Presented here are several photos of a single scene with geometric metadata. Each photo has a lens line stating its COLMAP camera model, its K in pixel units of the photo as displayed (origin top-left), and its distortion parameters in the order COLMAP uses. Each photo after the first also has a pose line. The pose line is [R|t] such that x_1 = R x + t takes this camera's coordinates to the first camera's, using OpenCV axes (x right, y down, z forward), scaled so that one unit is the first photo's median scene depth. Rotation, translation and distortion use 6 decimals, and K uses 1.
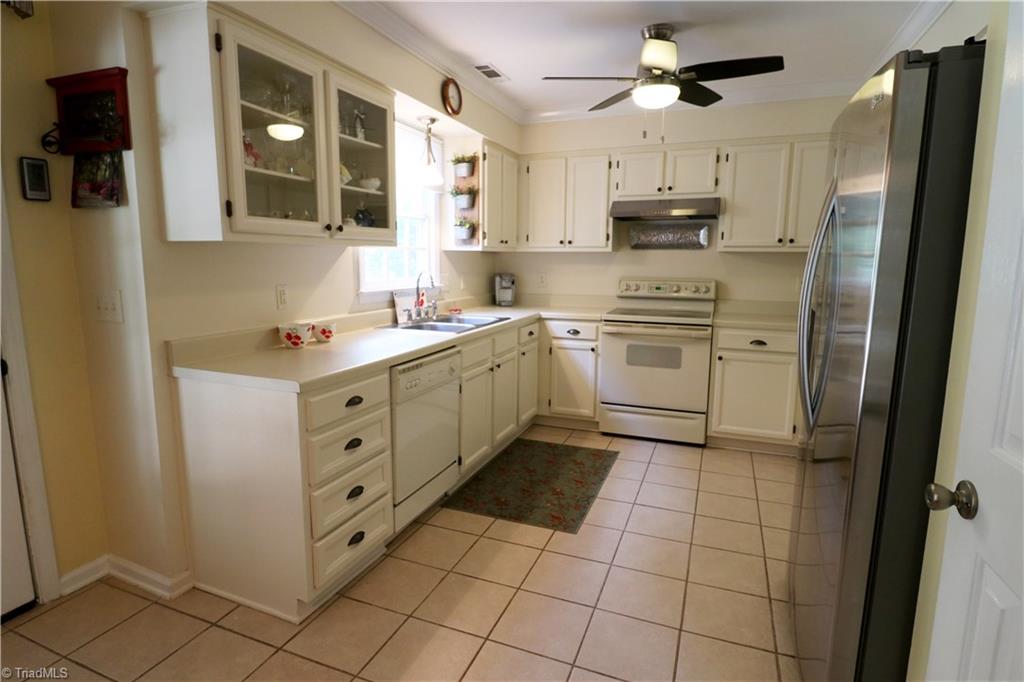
lens RADIAL K [[535.1, 0, 508.0], [0, 535.1, 338.0], [0, 0, 1]] dist [0.001939, -0.010353]
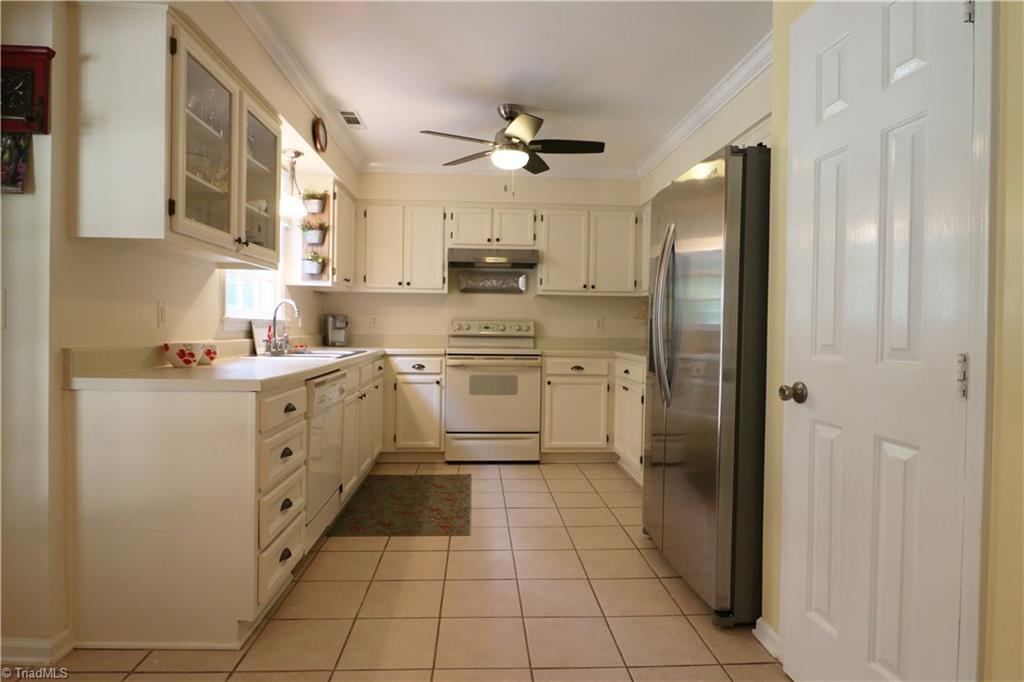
lens RADIAL K [[556.0, 0, 509.5], [0, 556.0, 336.4], [0, 0, 1]] dist [0.003551, -0.011851]
pose [[0.904988, -0.001623, 0.425433, -0.226520], [0.055250, 0.991972, -0.113746, 0.080106], [-0.421833, 0.126444, 0.897813, -0.078002]]
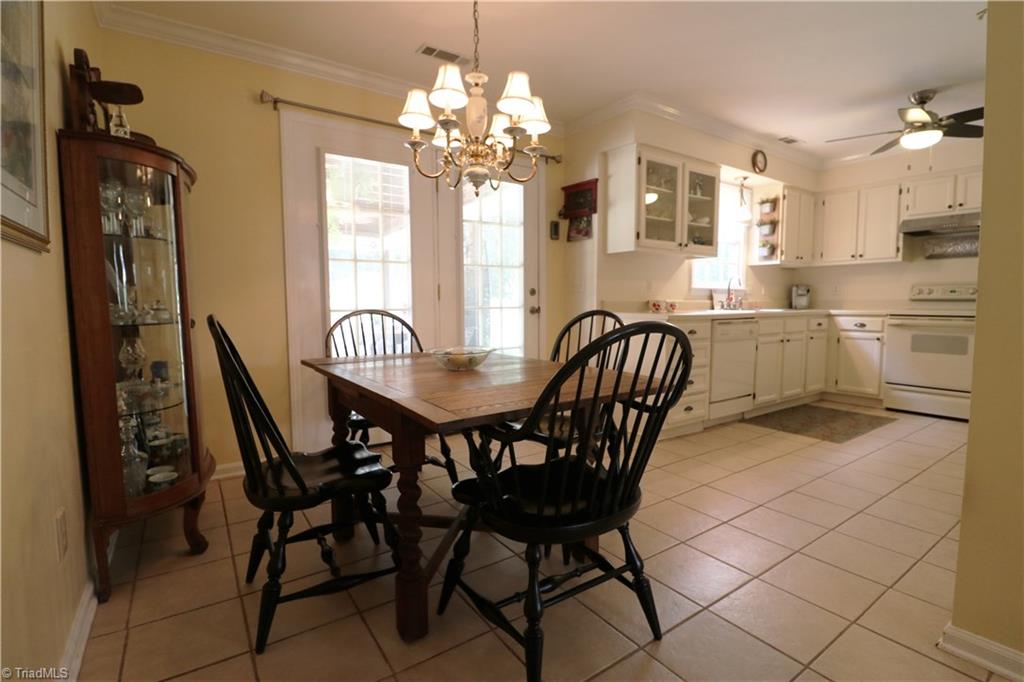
lens RADIAL K [[474.2, 0, 510.3], [0, 474.2, 337.6], [0, 0, 1]] dist [-0.000347, -0.012742]
pose [[0.832909, 0.033506, -0.552394, 0.064928], [-0.074122, 0.995926, -0.051354, 0.171388], [0.548423, 0.083718, 0.832000, -0.469590]]
